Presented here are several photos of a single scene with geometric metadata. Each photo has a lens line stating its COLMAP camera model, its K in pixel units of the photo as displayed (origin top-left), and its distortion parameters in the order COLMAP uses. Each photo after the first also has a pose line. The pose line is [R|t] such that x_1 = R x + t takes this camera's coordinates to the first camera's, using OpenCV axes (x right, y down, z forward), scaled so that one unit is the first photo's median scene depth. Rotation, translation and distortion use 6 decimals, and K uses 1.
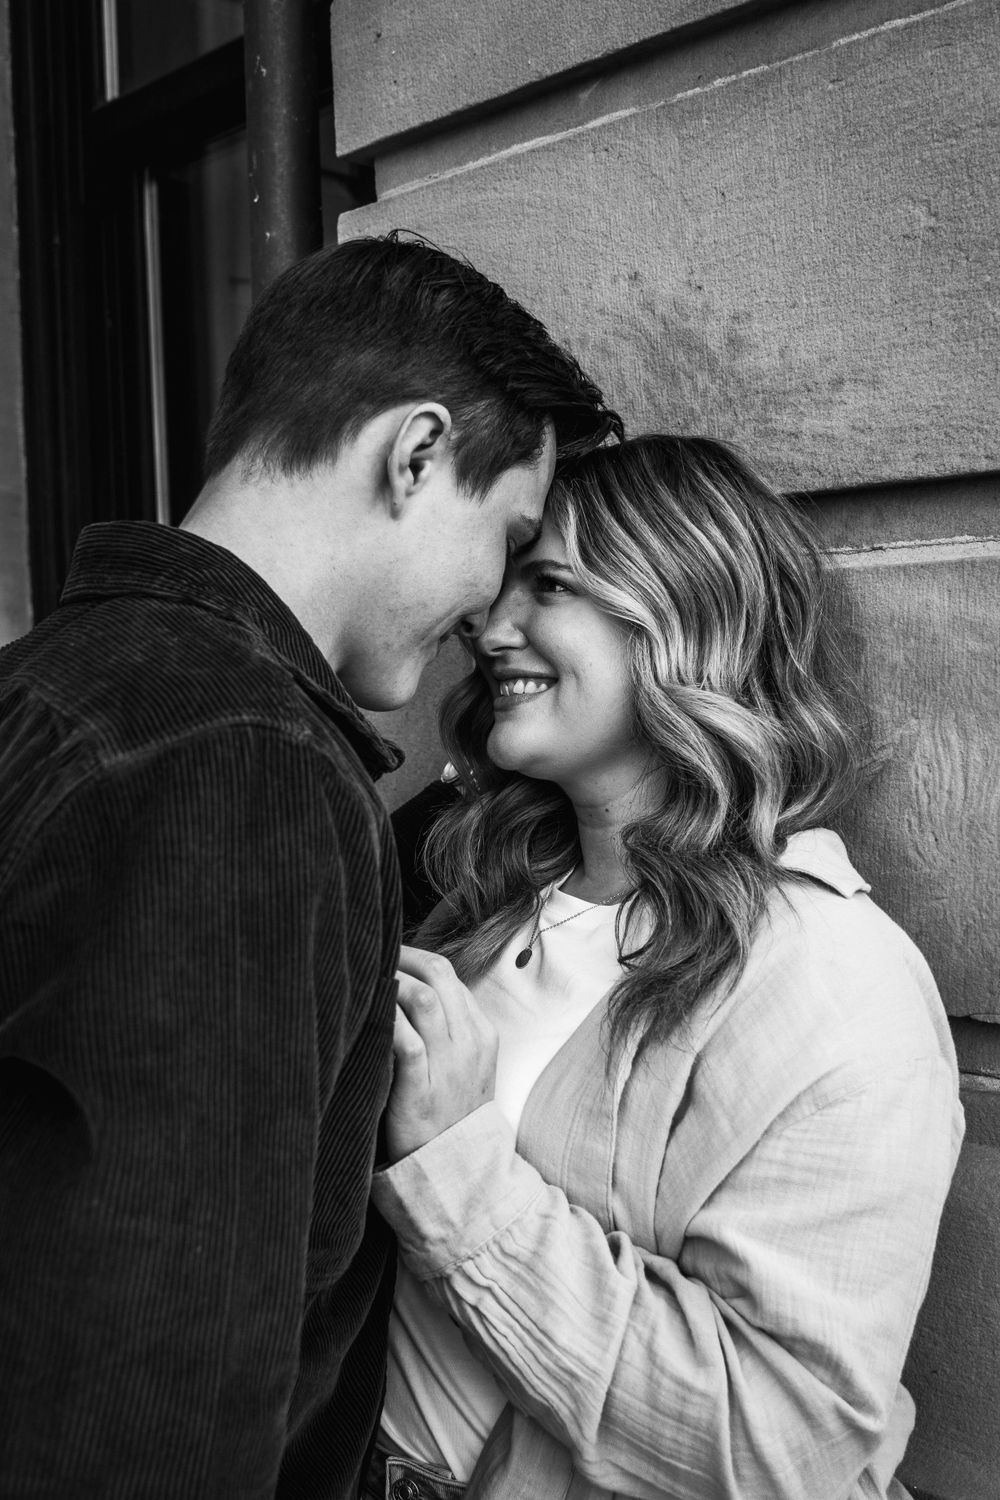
lens RADIAL K [[1644.0, 0, 492.8], [0, 1644.0, 754.9], [0, 0, 1]] dist [-0.085912, 0.038821]
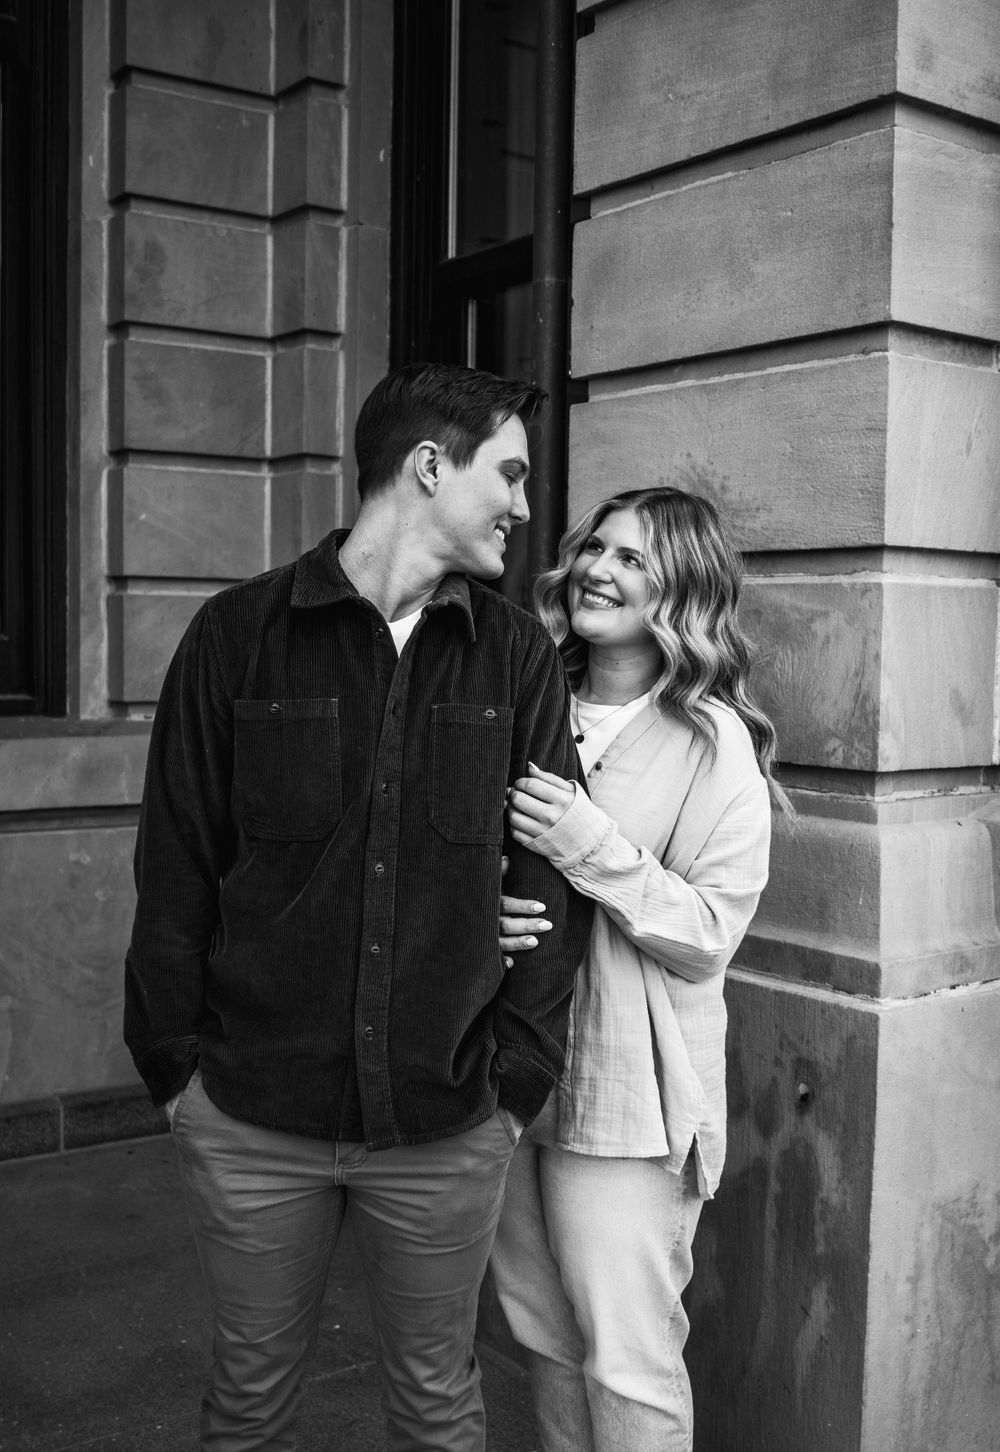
lens RADIAL K [[1718.7, 0, 500.0], [0, 1718.7, 726.0], [0, 0, 1]] dist [0.010034, 0.057441]
pose [[0.986591, 0.058740, -0.152278, 0.234264], [-0.058404, 0.998271, 0.006686, 0.104911], [0.152407, 0.002298, 0.988315, -1.603715]]
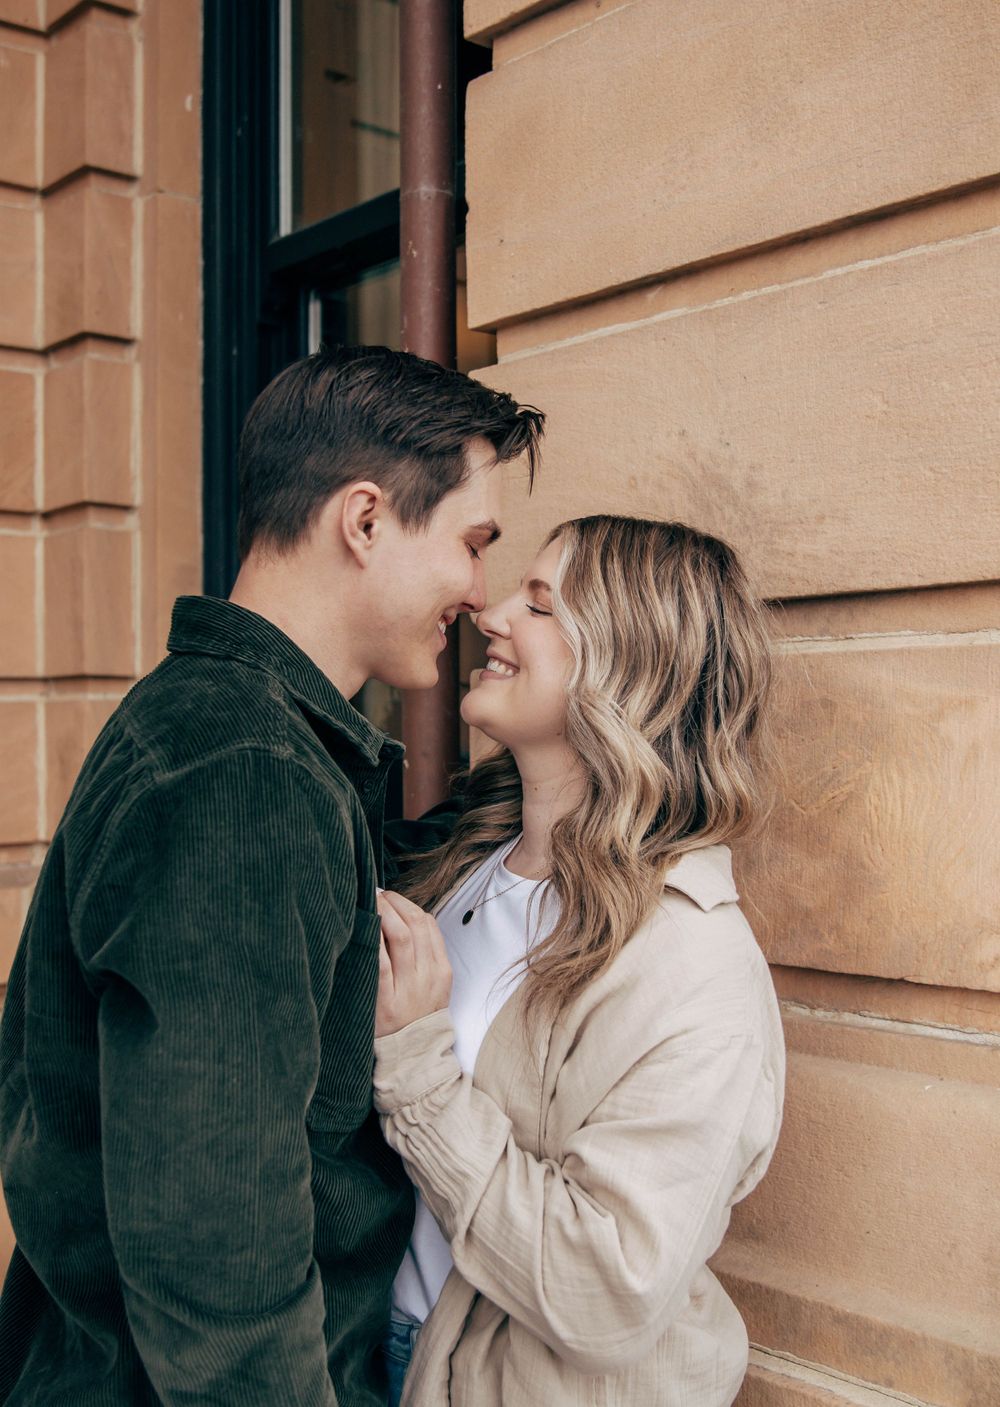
lens RADIAL K [[1667.4, 0, 493.6], [0, 1667.4, 748.6], [0, 0, 1]] dist [-0.112808, 0.082279]
pose [[0.996472, 0.026308, -0.079702, 0.050277], [-0.029618, 0.998735, -0.040631, 0.031270], [0.078532, 0.042848, 0.995990, -0.399203]]
